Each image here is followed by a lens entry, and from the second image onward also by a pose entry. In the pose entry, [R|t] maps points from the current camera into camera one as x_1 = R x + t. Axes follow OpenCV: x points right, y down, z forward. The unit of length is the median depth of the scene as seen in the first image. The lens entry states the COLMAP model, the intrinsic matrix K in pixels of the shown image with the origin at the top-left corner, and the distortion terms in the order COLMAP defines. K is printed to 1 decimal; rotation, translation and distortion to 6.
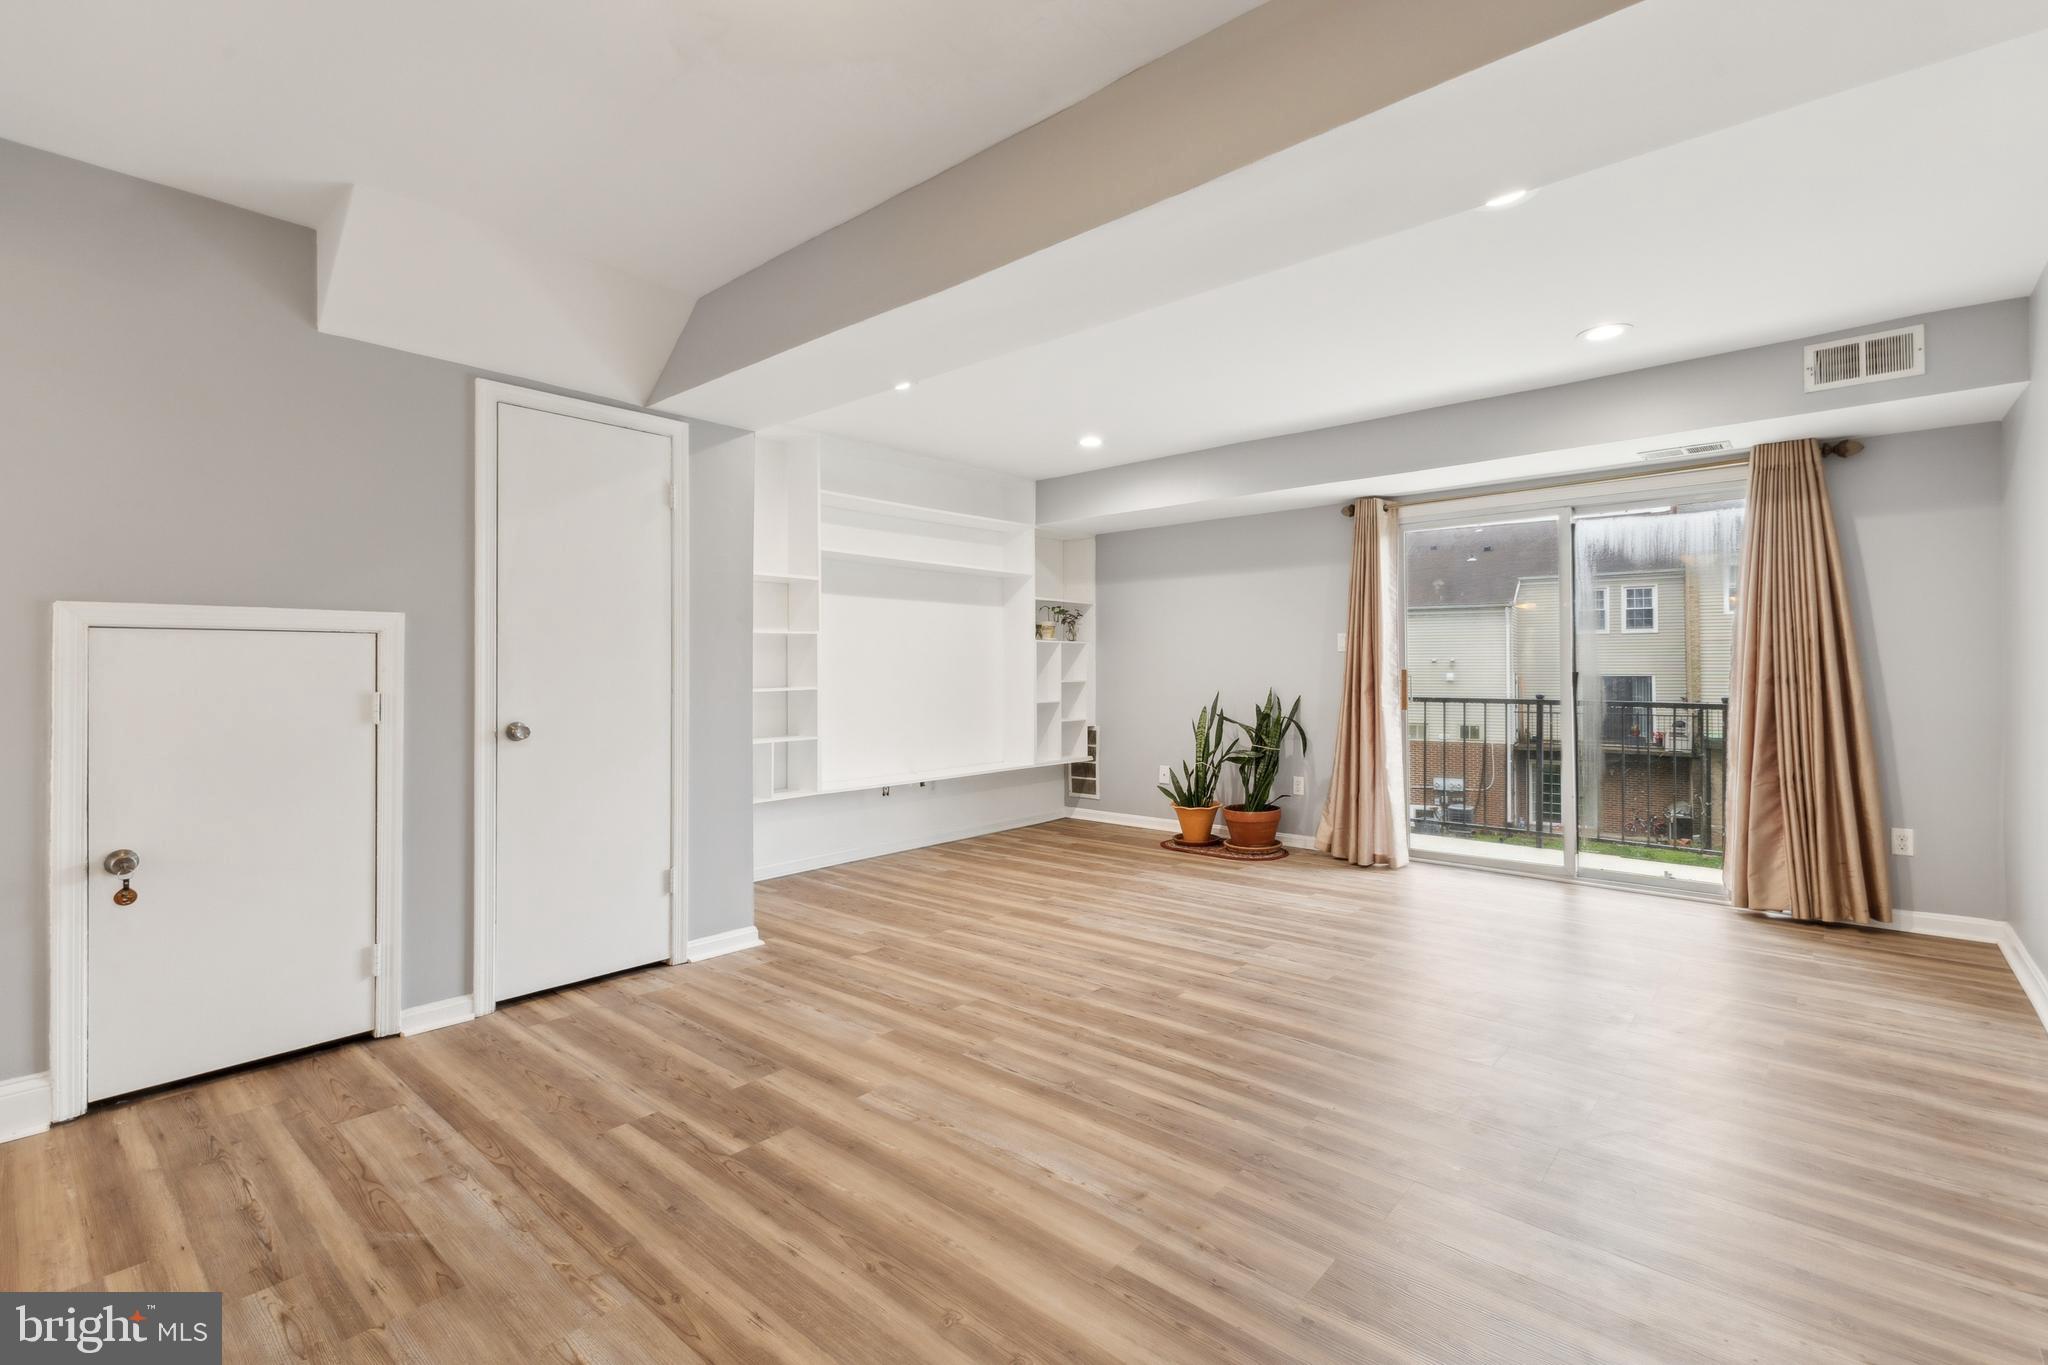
lens RADIAL K [[927.6, 0, 1026.5], [0, 927.6, 669.3], [0, 0, 1]] dist [0.014283, -0.000689]
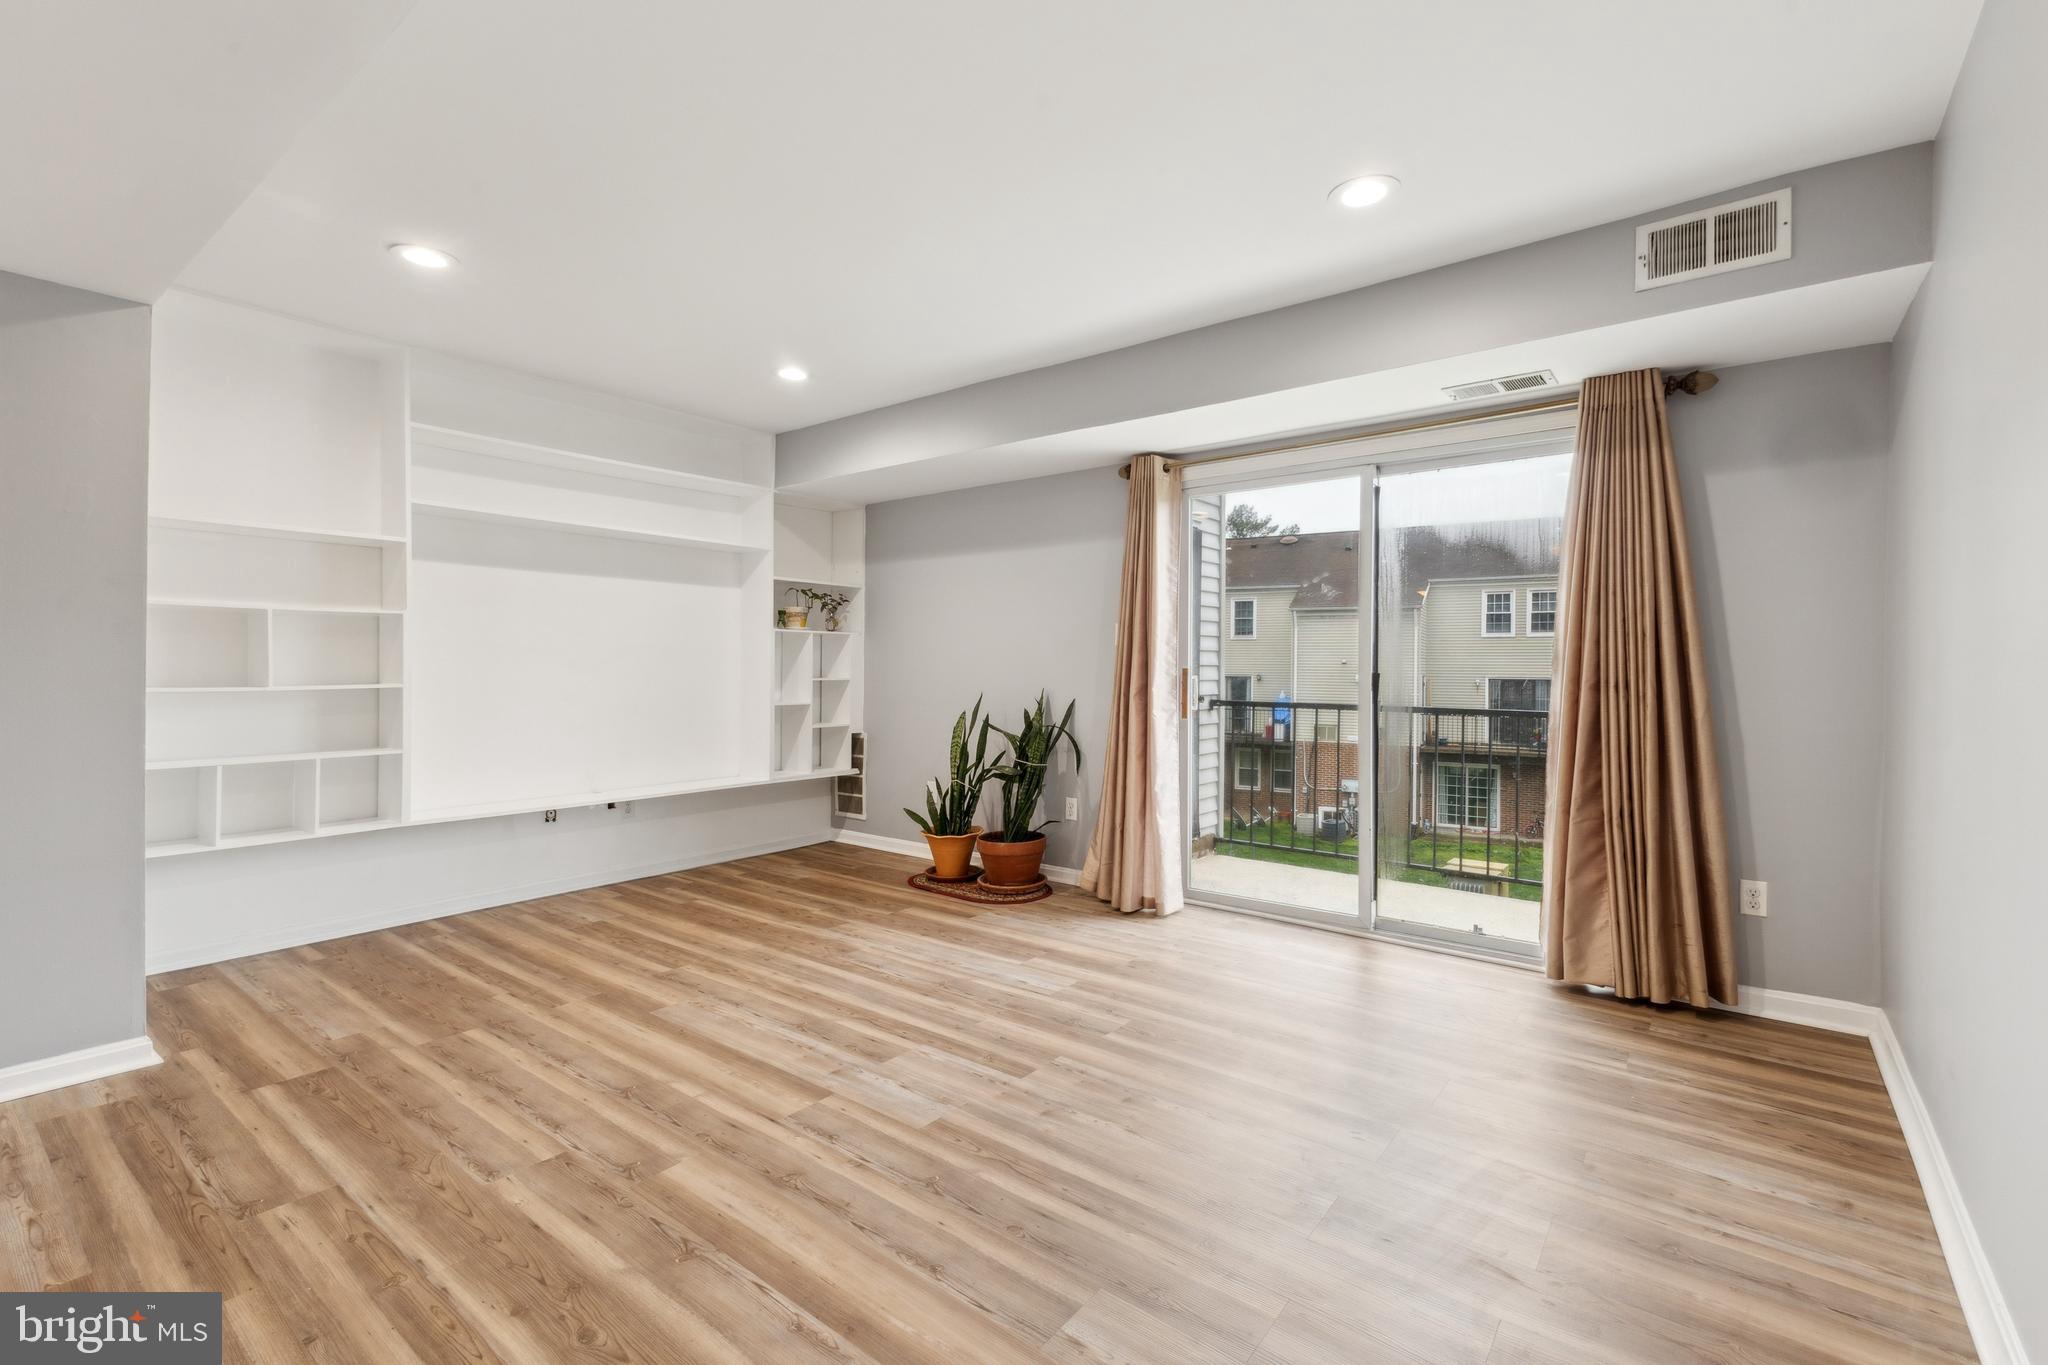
lens RADIAL K [[914.9, 0, 1024.0], [0, 914.9, 682.5], [0, 0, 1]] dist [0.017533, 0.000119]
pose [[0.998397, 0.008746, 0.055920, 0.243943], [-0.009651, 0.999826, 0.015947, 0.001278], [-0.055771, -0.016461, 0.998308, 0.233182]]
